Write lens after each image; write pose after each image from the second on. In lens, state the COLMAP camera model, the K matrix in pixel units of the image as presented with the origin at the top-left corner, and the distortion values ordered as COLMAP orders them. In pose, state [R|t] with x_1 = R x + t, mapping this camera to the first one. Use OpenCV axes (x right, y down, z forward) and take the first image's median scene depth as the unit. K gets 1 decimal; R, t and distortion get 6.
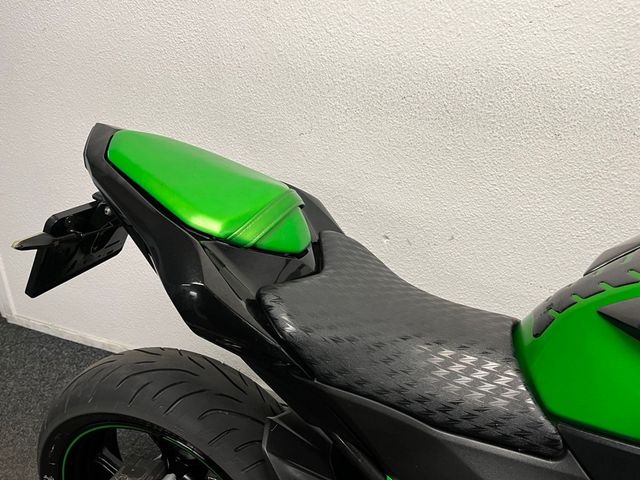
lens RADIAL K [[482.4, 0, 320.5], [0, 482.4, 245.6], [0, 0, 1]] dist [0.055939, -0.056805]
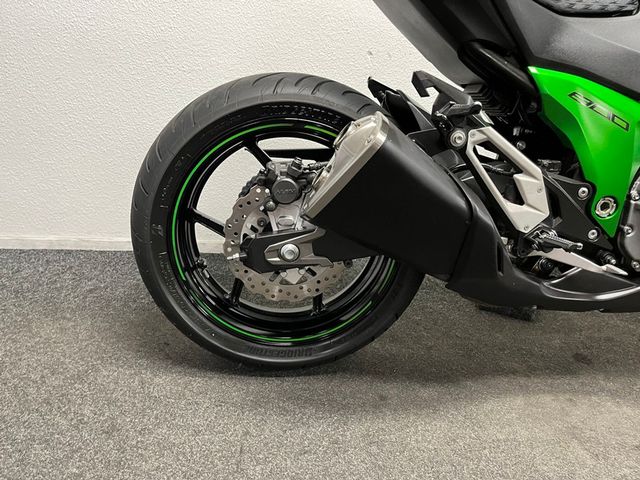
lens RADIAL K [[482.4, 0, 315.6], [0, 482.4, 237.9], [0, 0, 1]] dist [0.055939, -0.056805]
pose [[0.917466, -0.141052, 0.371968, -0.828305], [0.168863, 0.984697, -0.043102, 0.775058], [-0.360196, 0.102356, 0.927244, 0.022021]]
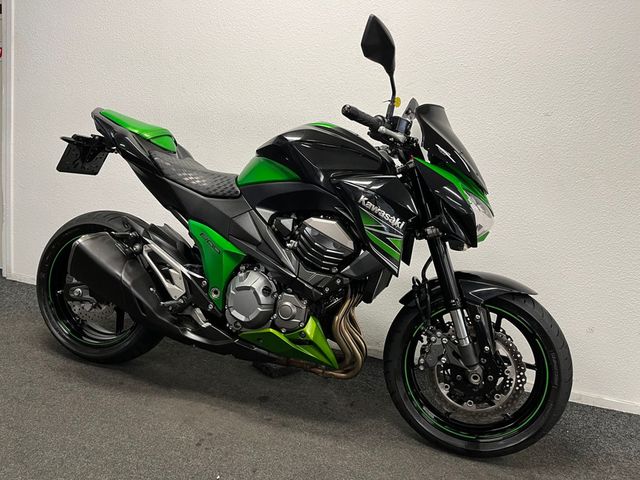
lens RADIAL K [[482.4, 0, 323.3], [0, 482.4, 234.1], [0, 0, 1]] dist [0.055939, -0.056805]
pose [[0.997723, 0.045897, 0.049428, 0.667232], [-0.029584, 0.956315, -0.290838, 1.153283], [-0.060617, 0.288713, 0.955495, -1.414509]]
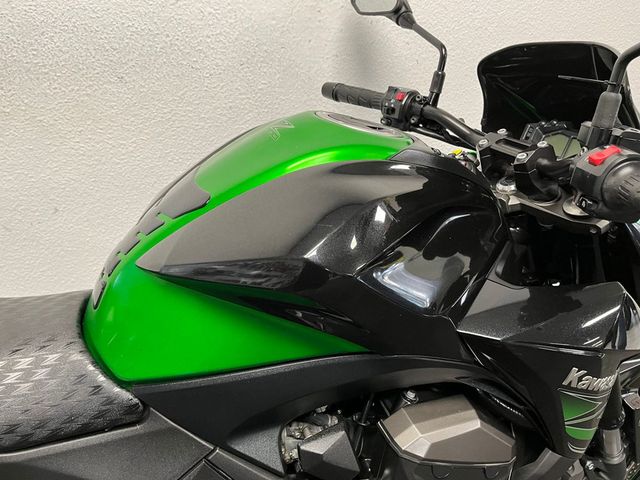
lens RADIAL K [[482.4, 0, 319.7], [0, 482.4, 241.1], [0, 0, 1]] dist [0.055939, -0.056805]
pose [[0.800789, -0.314066, 0.510000, 0.290240], [0.261954, 0.949387, 0.173333, 0.014257], [-0.538626, -0.005207, 0.842529, -0.006773]]
